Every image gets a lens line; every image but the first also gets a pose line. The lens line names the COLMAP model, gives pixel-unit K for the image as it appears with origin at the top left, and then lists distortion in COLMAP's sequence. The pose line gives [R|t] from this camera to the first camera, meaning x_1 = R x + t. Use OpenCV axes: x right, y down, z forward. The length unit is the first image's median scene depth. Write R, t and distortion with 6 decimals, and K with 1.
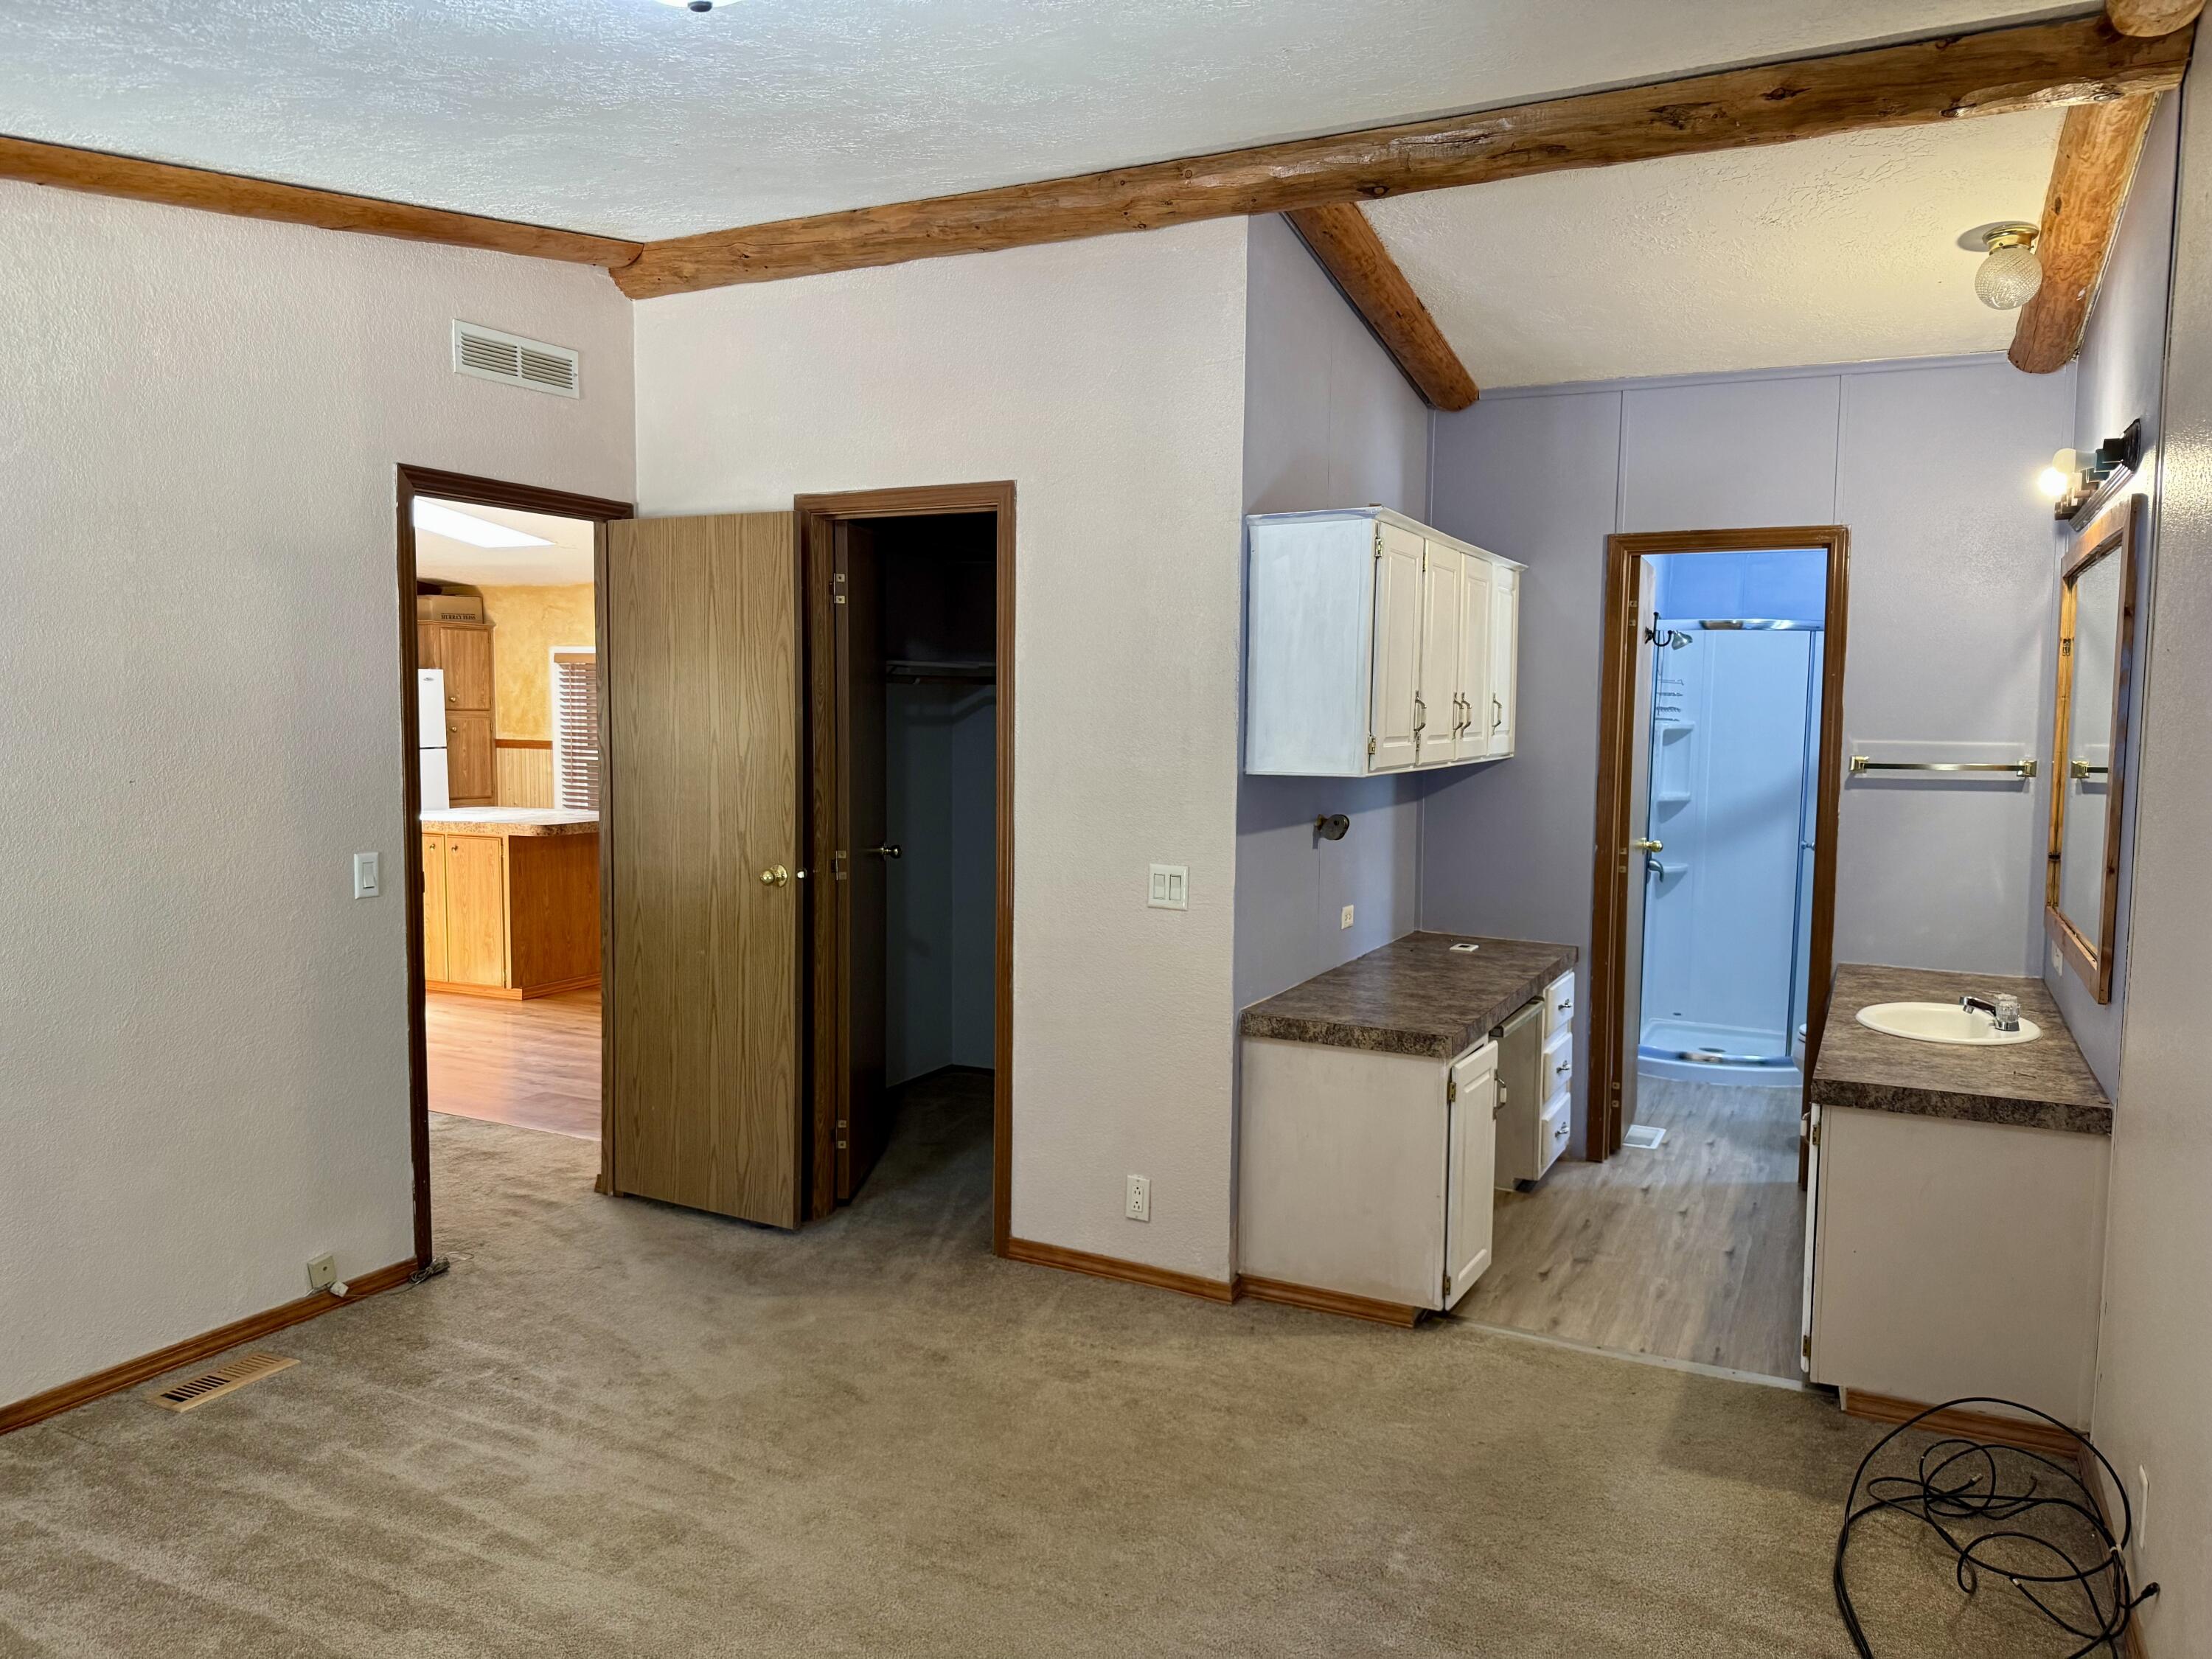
lens RADIAL K [[1537.5, 0, 1106.4], [0, 1537.5, 814.5], [0, 0, 1]] dist [0.022144, -0.039365]
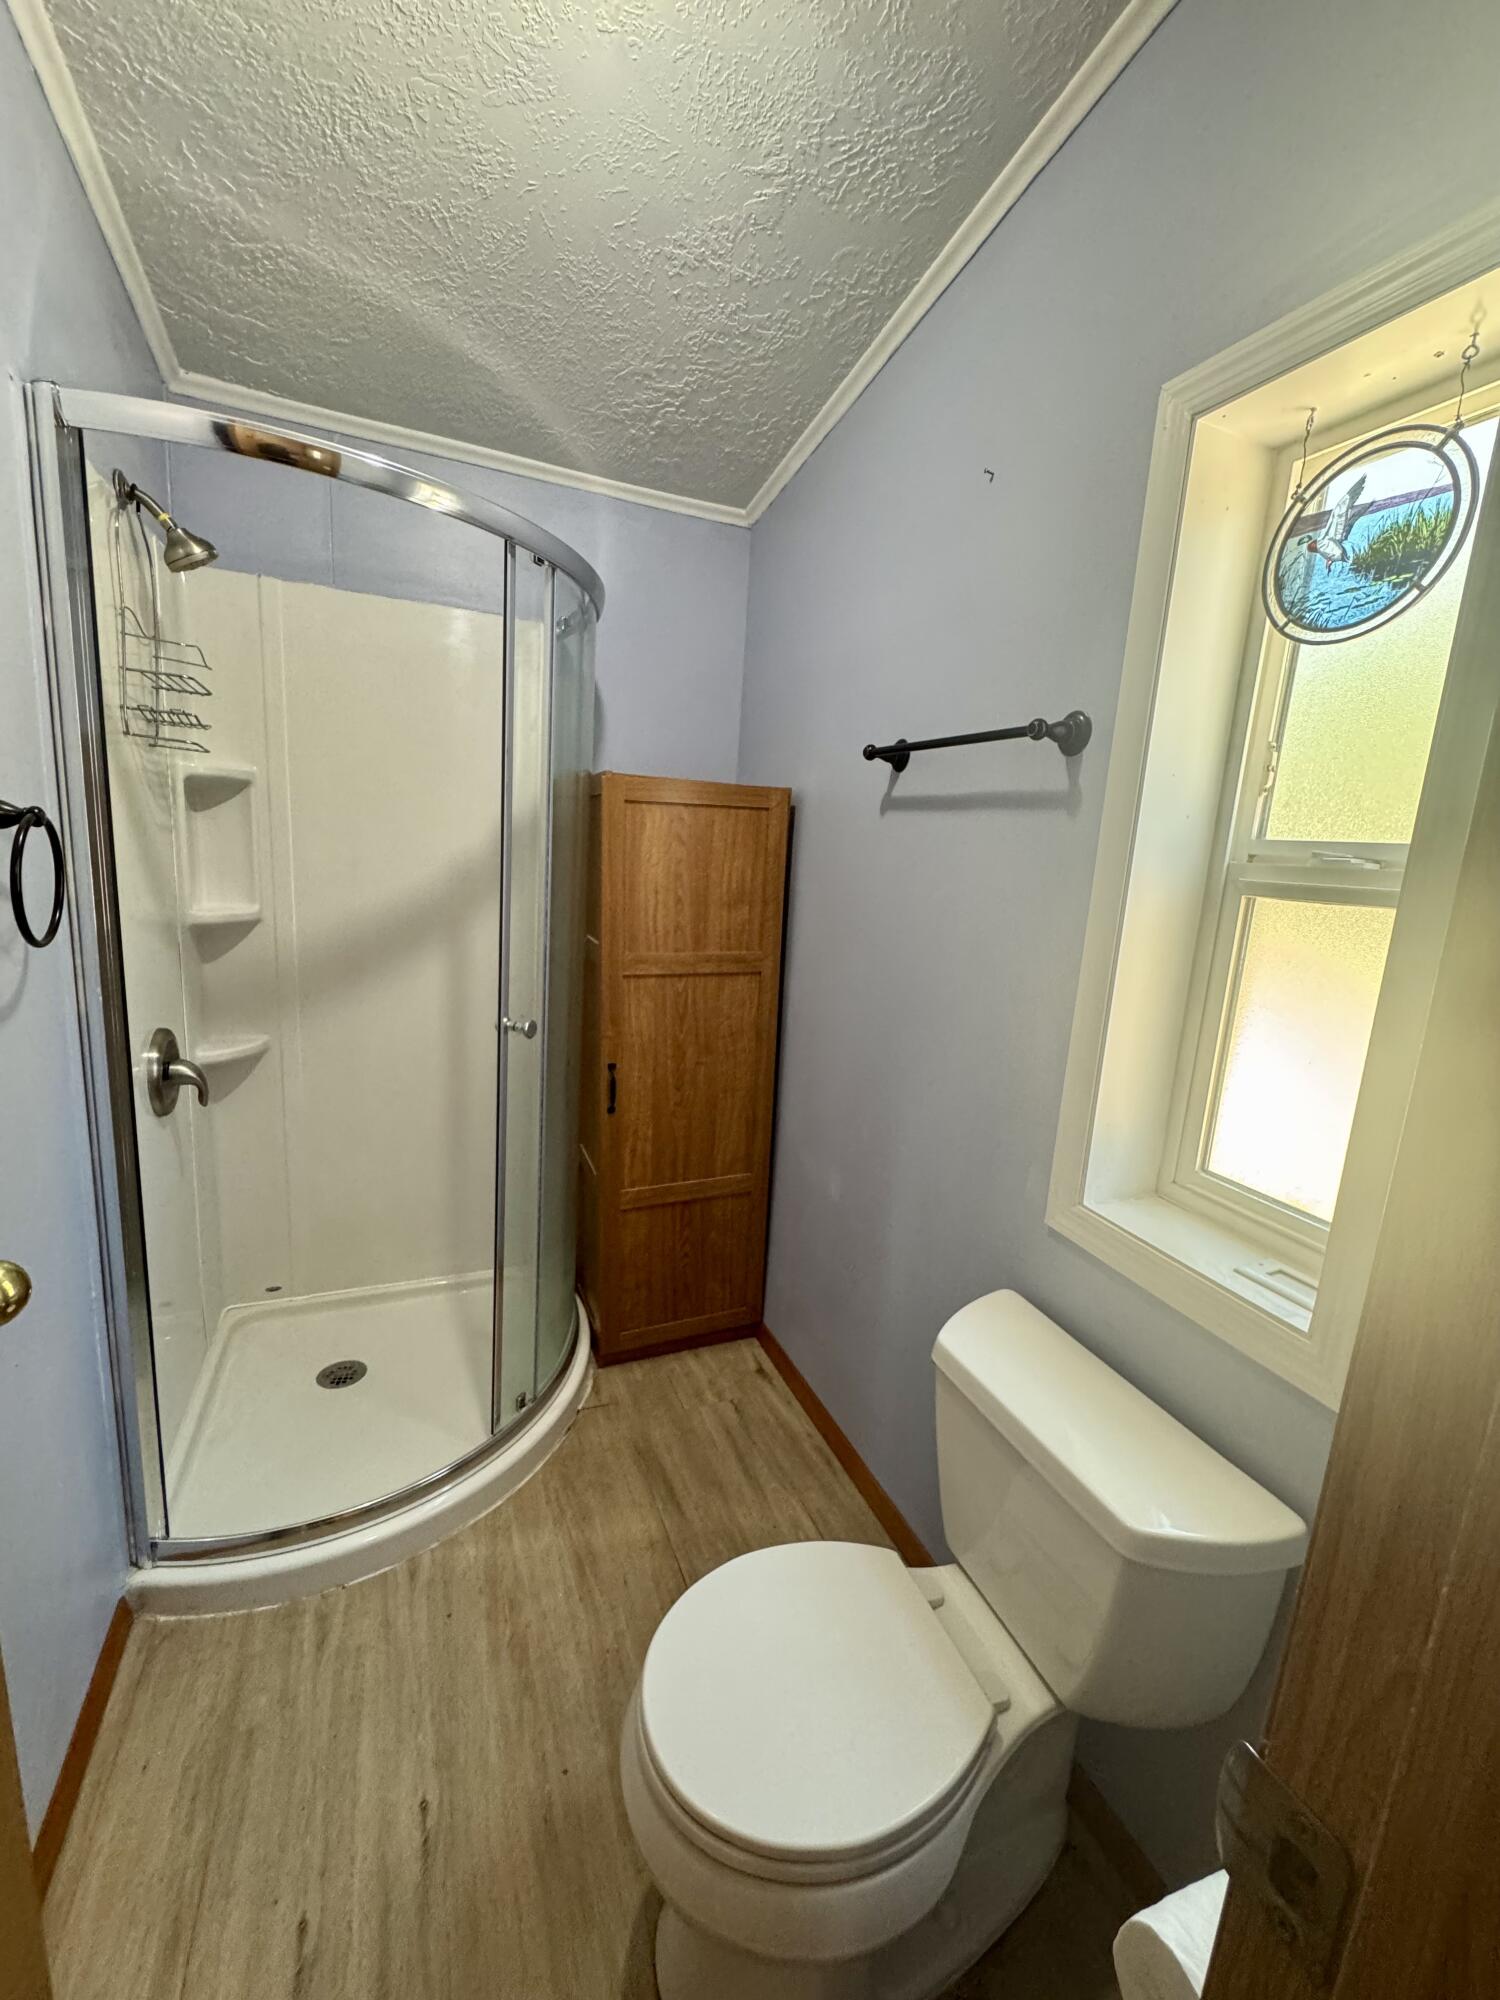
lens RADIAL K [[787.2, 0, 746.8], [0, 787.2, 1004.7], [0, 0, 1]] dist [-0.000656, 0.000399]
pose [[0.644421, -0.119585, 0.755262, 0.393282], [-0.004936, 0.987025, 0.160493, -0.034623], [-0.764655, -0.107153, 0.635469, 0.984423]]
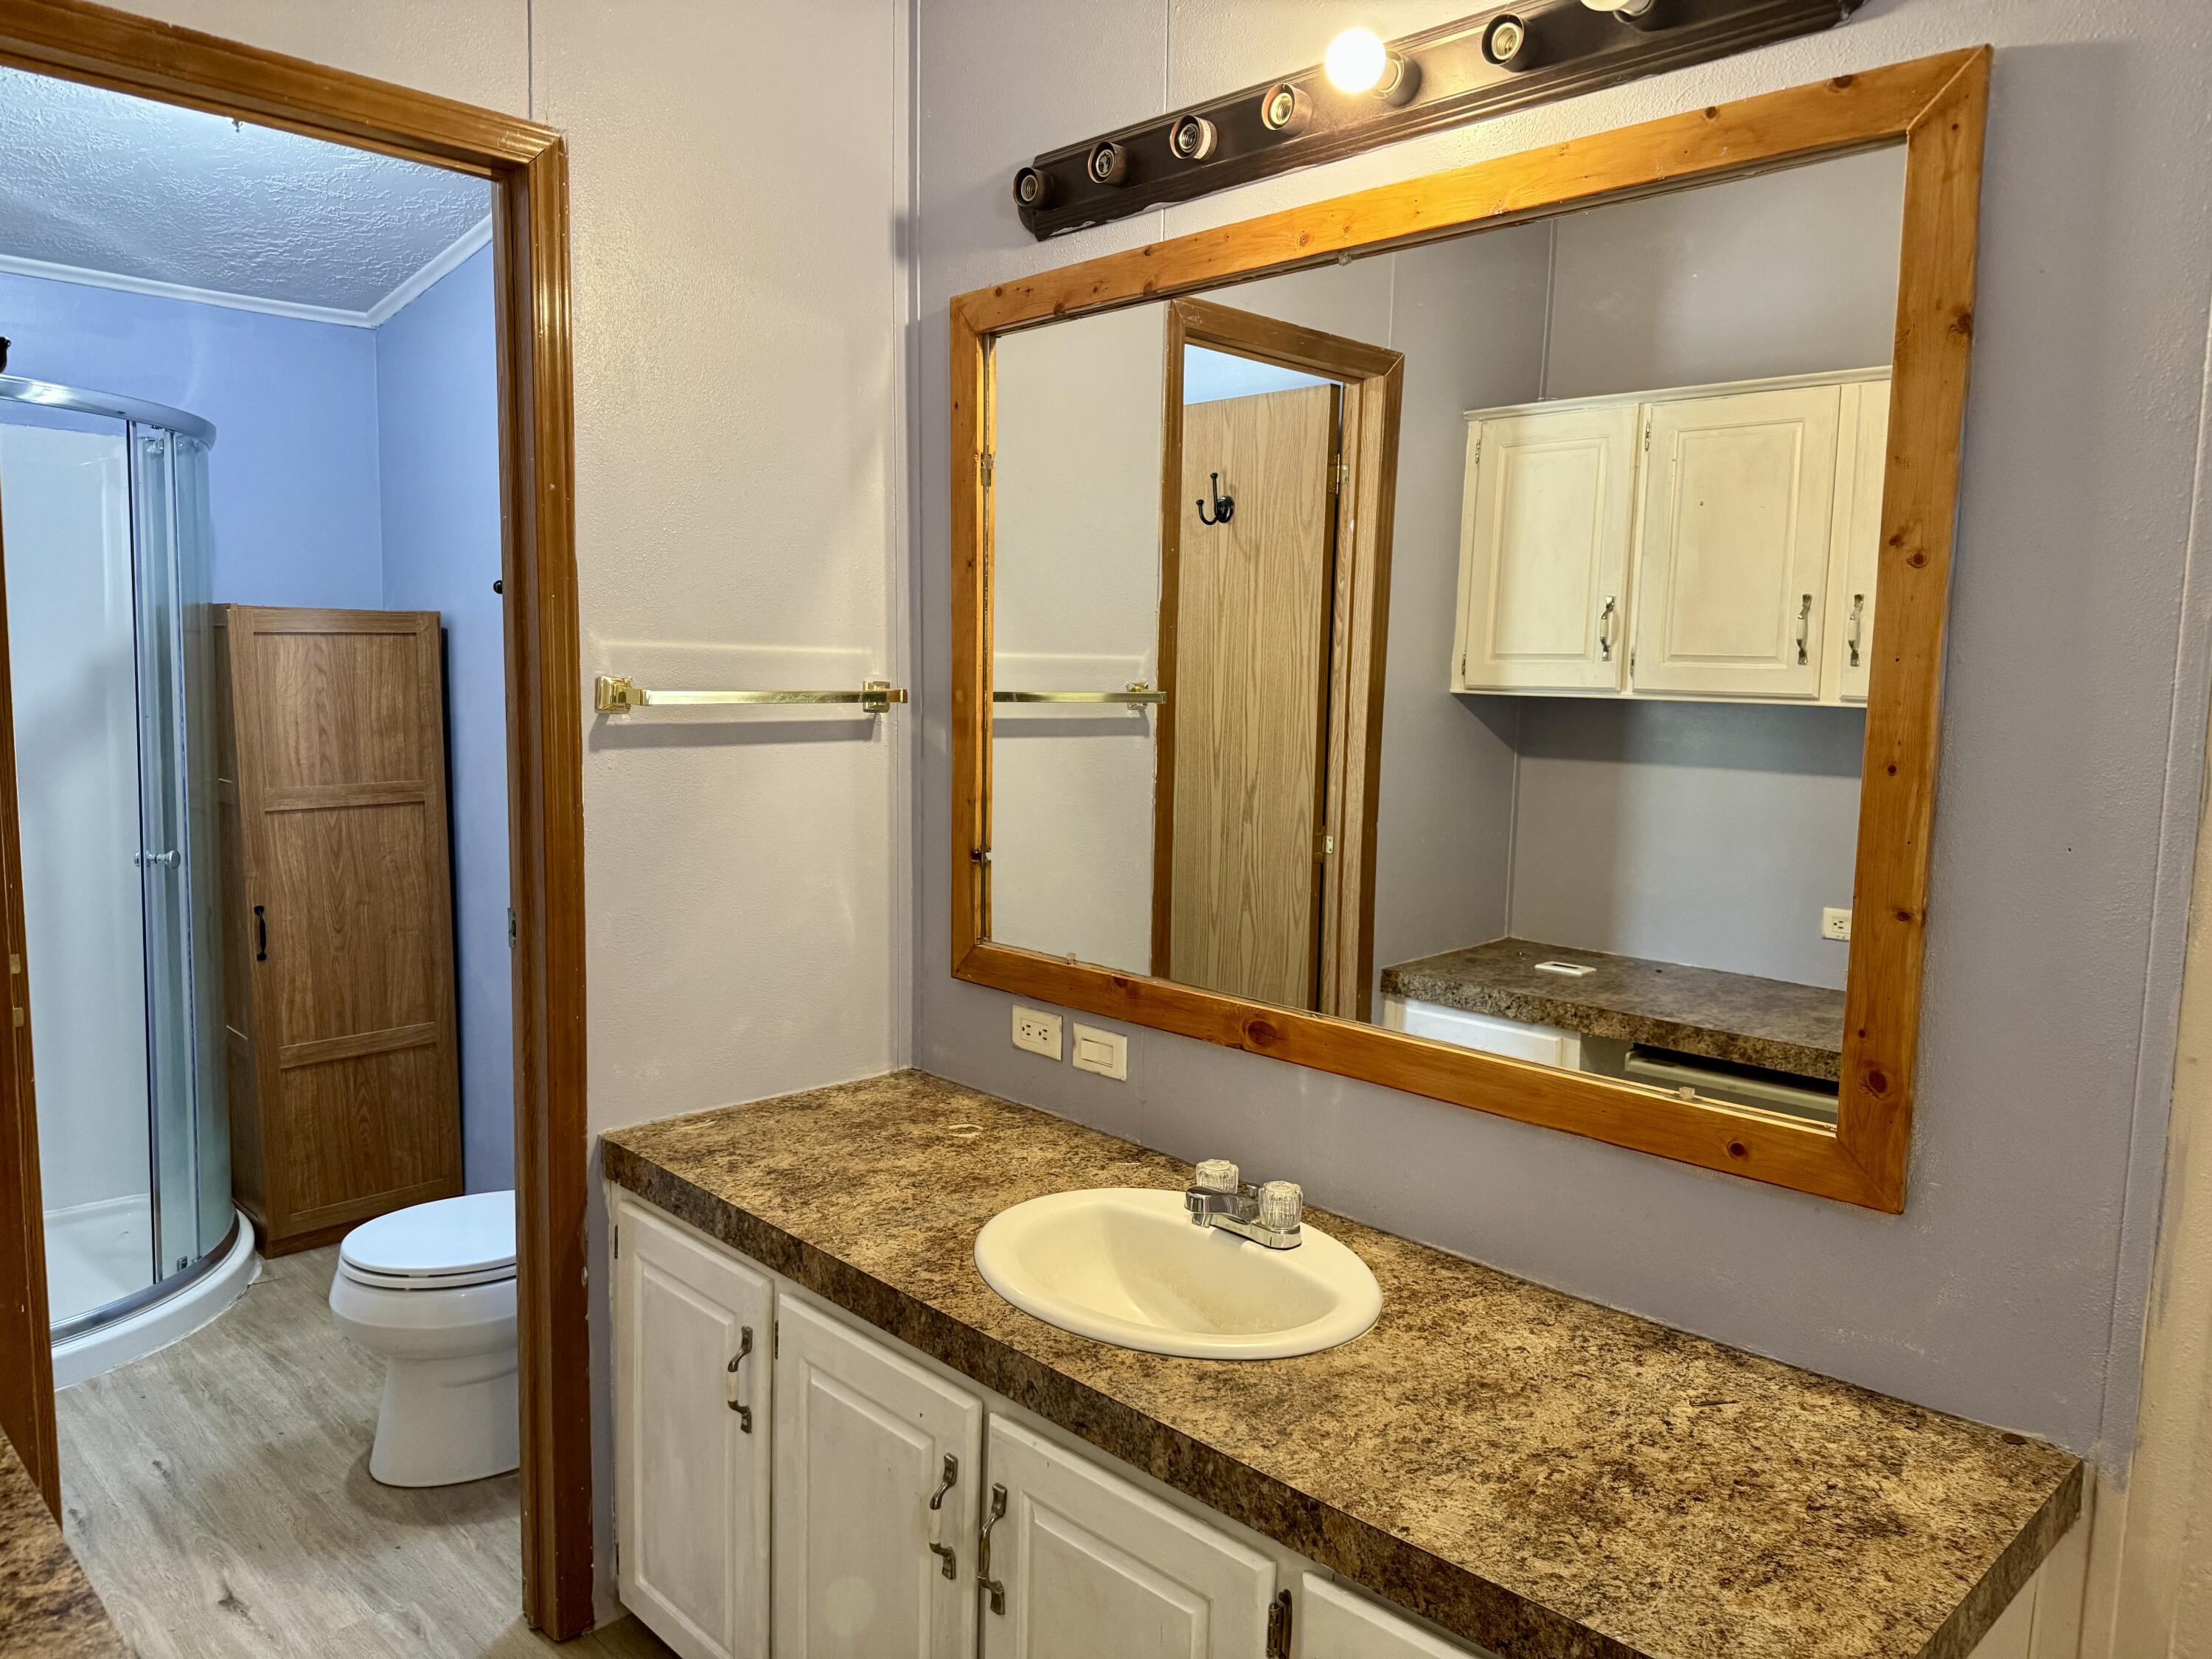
lens RADIAL K [[1537.5, 0, 1062.0], [0, 1537.5, 834.4], [0, 0, 1]] dist [0.022144, -0.039365]
pose [[0.330183, -0.105911, 0.937956, 0.100206], [0.047914, 0.994285, 0.095404, -0.027346], [-0.942700, 0.013440, 0.333370, 0.693132]]
